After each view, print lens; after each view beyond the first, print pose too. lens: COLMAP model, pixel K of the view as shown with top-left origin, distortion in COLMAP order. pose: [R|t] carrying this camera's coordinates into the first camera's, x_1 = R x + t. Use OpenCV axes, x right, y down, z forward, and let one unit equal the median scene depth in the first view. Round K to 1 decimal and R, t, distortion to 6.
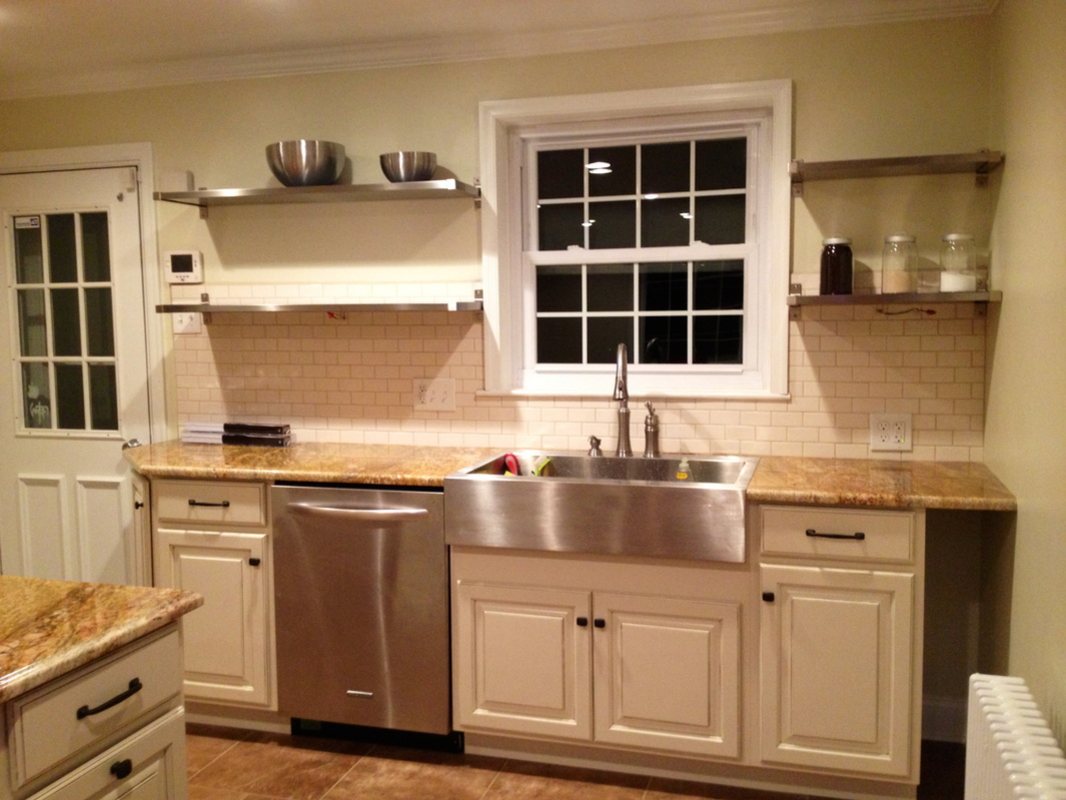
lens RADIAL K [[1006.9, 0, 533.0], [0, 1006.9, 400.0], [0, 0, 1]] dist [0.058942, -0.008714]
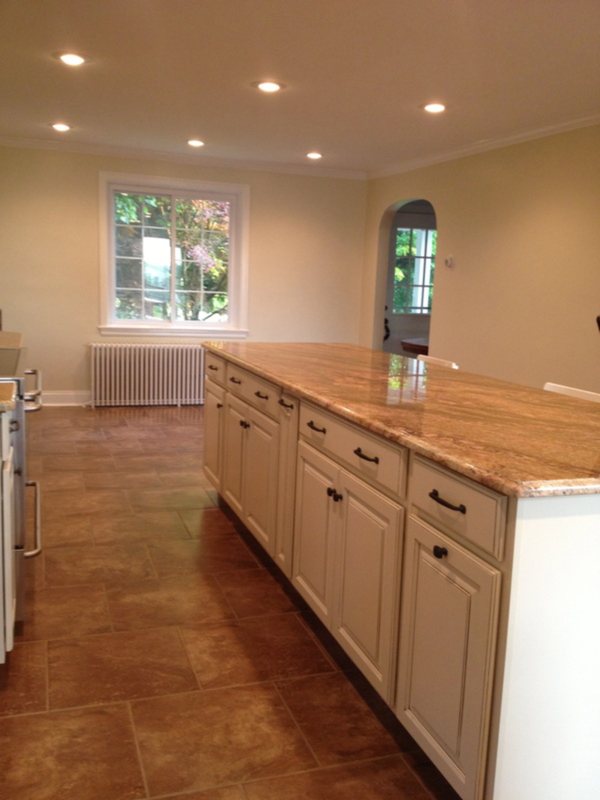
lens RADIAL K [[763.9, 0, 300.0], [0, 763.9, 400.0], [0, 0, 1]] dist [0.112778, 0.007291]
pose [[-0.818468, 0.076733, -0.569405, 0.157875], [-0.077895, 0.967072, 0.242289, -0.036852], [0.569247, 0.242660, -0.785540, 0.790021]]
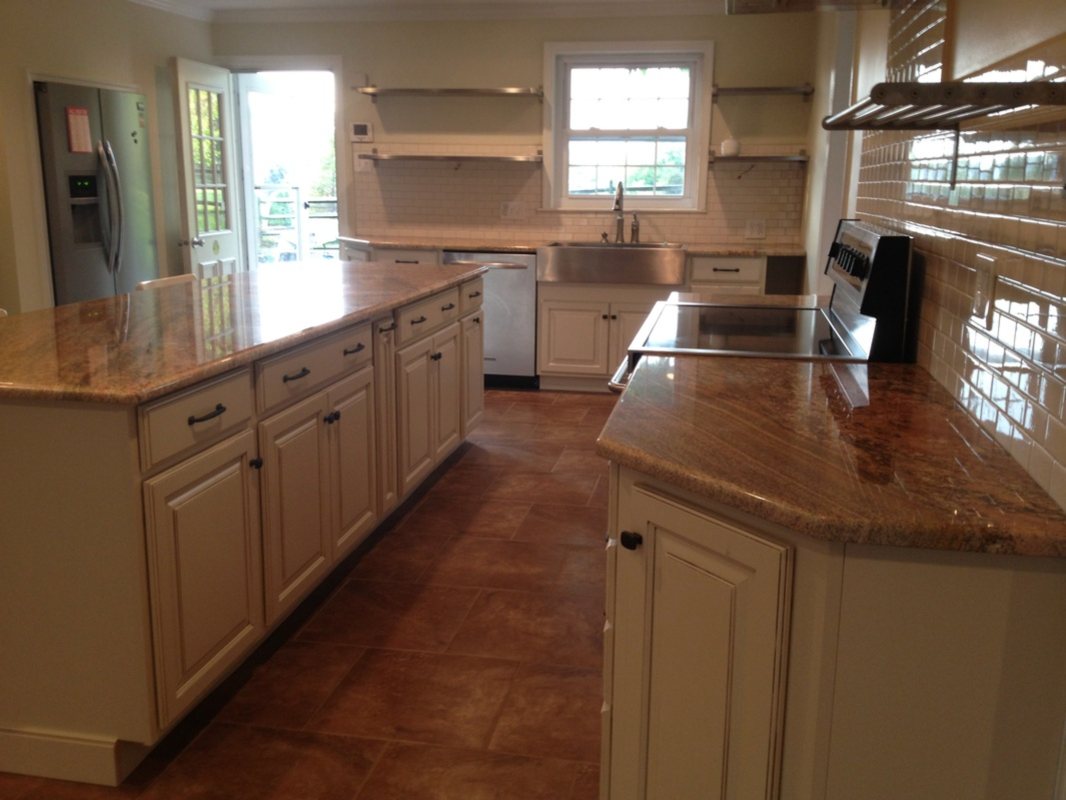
lens RADIAL K [[1017.9, 0, 533.0], [0, 1017.9, 400.0], [0, 0, 1]] dist [0.112778, 0.007291]
pose [[0.994685, 0.001830, 0.102944, -0.265722], [-0.014281, 0.992629, 0.120346, 0.118779], [-0.101965, -0.121176, 0.987380, -0.906776]]
